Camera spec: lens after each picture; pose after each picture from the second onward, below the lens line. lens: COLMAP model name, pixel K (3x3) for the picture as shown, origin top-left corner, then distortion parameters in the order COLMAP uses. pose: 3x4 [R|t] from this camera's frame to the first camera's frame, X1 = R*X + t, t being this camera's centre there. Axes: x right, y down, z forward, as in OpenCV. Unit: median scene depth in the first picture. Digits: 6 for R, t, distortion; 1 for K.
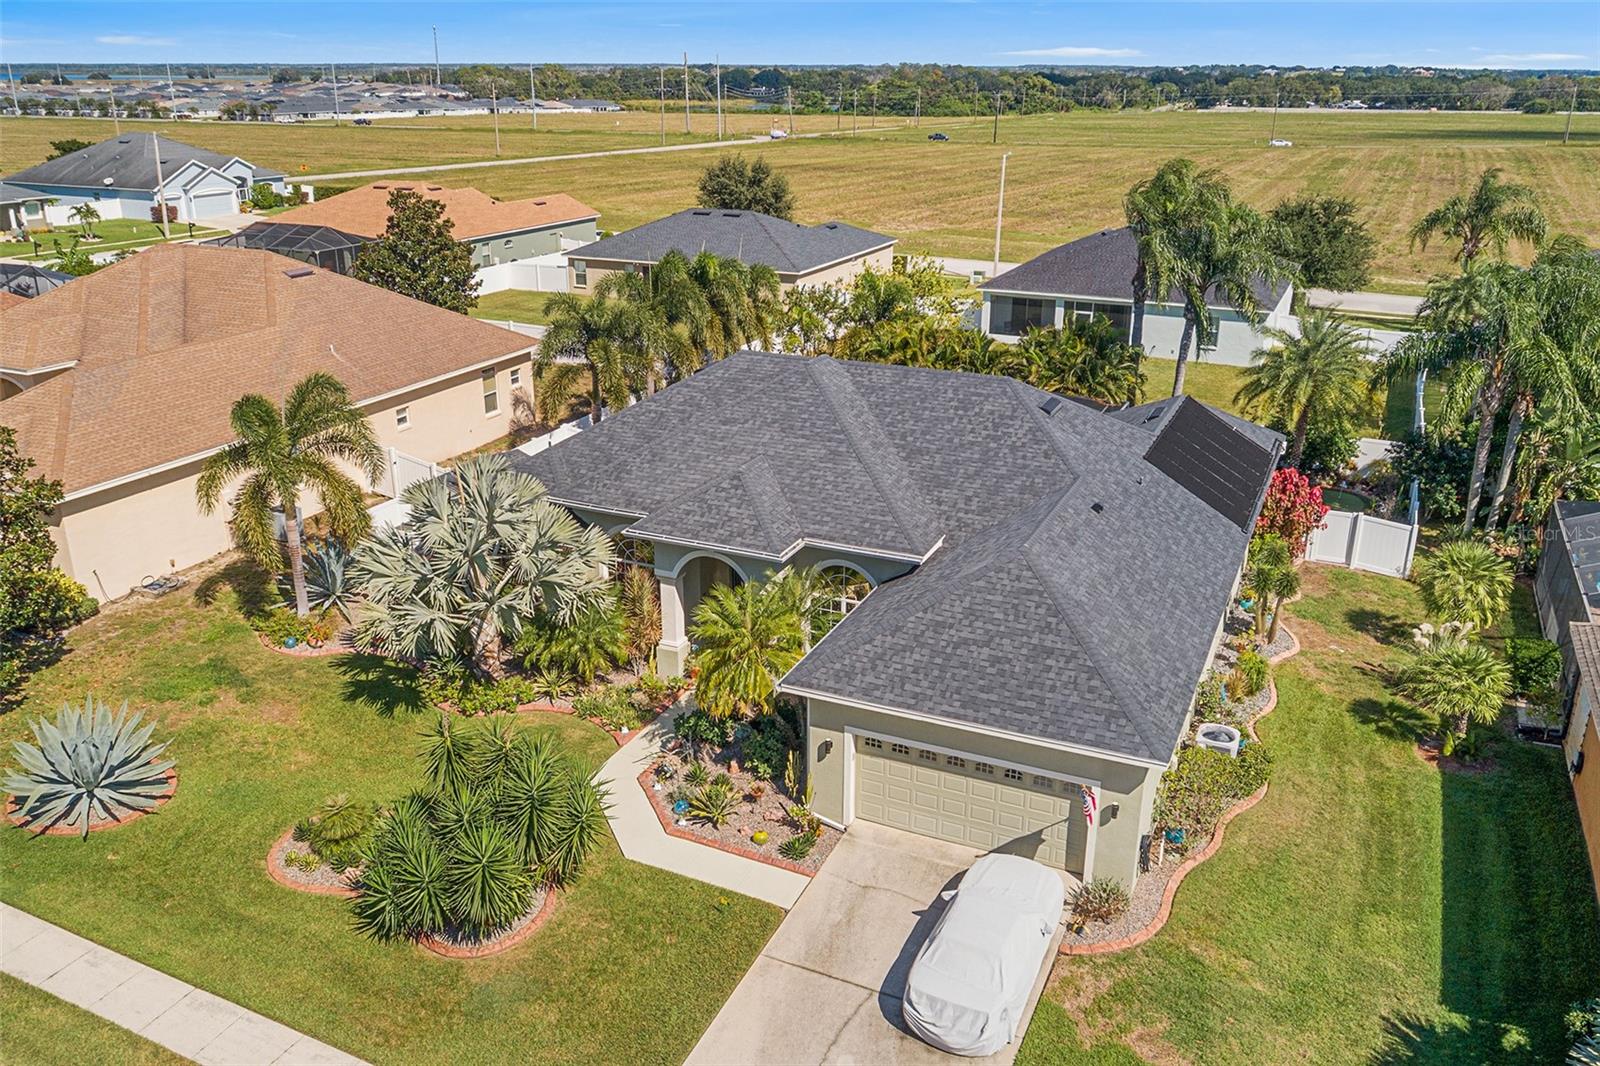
lens RADIAL K [[1272.3, 0, 800.0], [0, 1272.3, 533.0], [0, 0, 1]] dist [-0.013842, 0.008078]
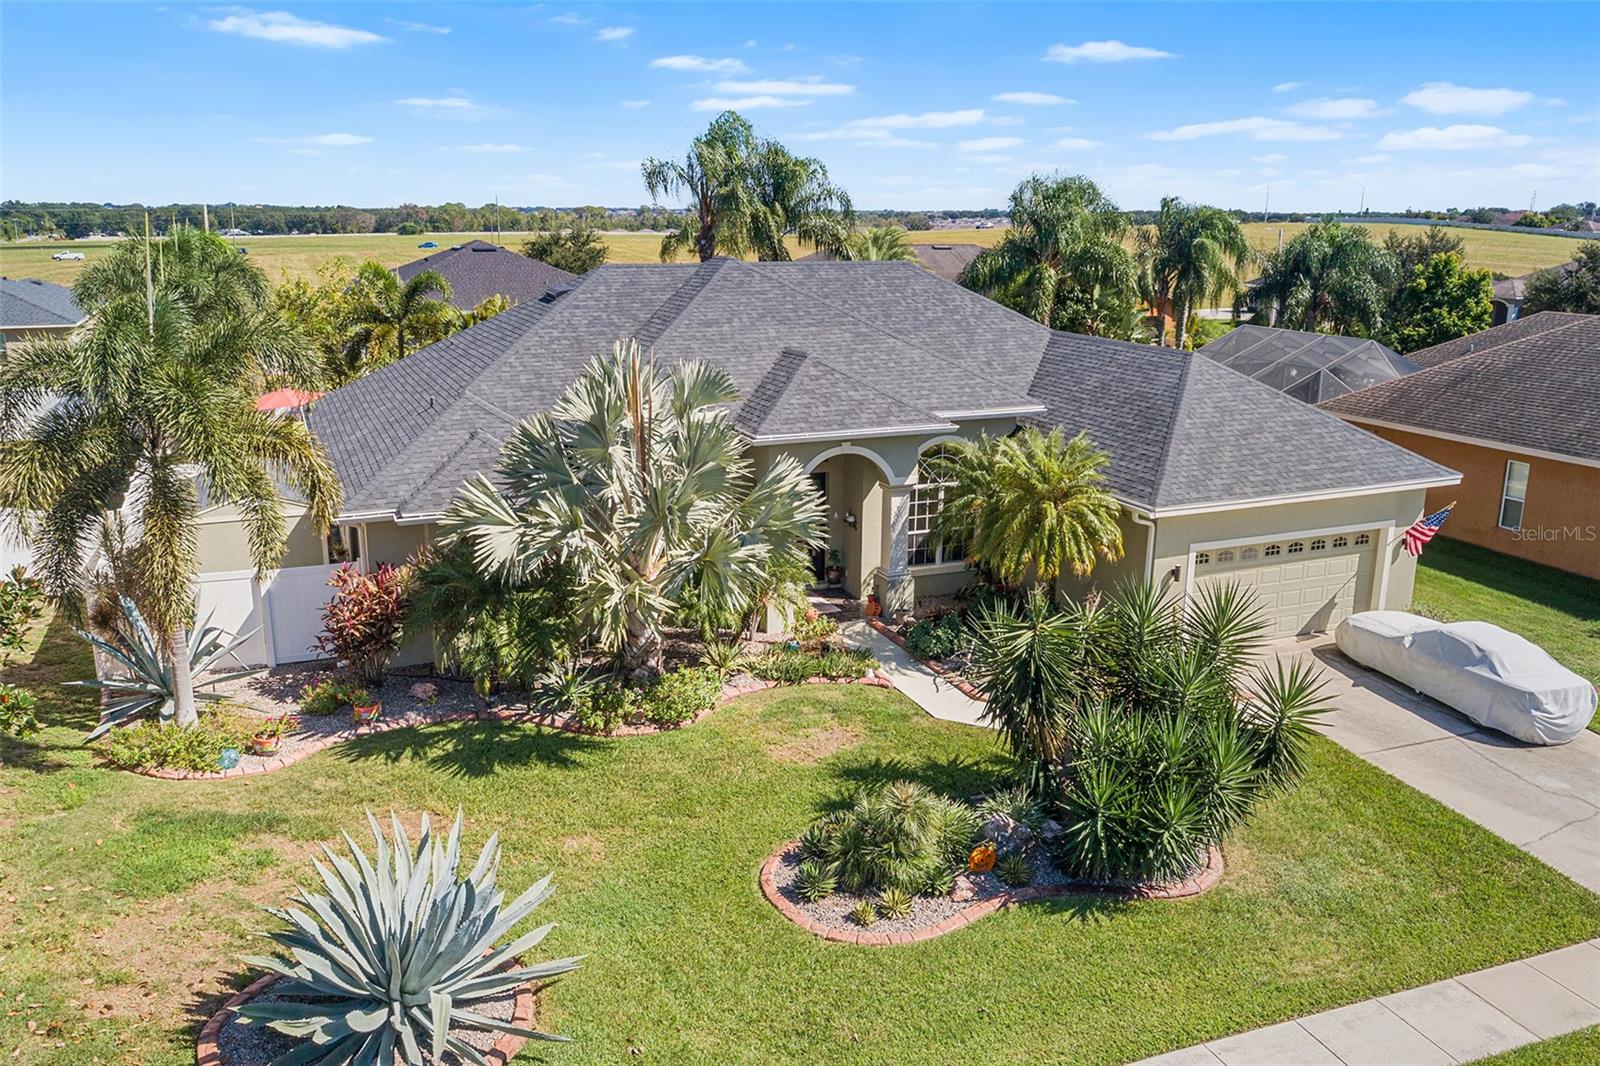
lens RADIAL K [[1272.3, 0, 800.0], [0, 1272.3, 533.0], [0, 0, 1]] dist [-0.013842, 0.008078]
pose [[0.674483, -0.181188, 0.715712, -0.631911], [0.252647, 0.967534, 0.006846, 0.050998], [-0.693716, 0.176204, 0.698362, 0.428477]]
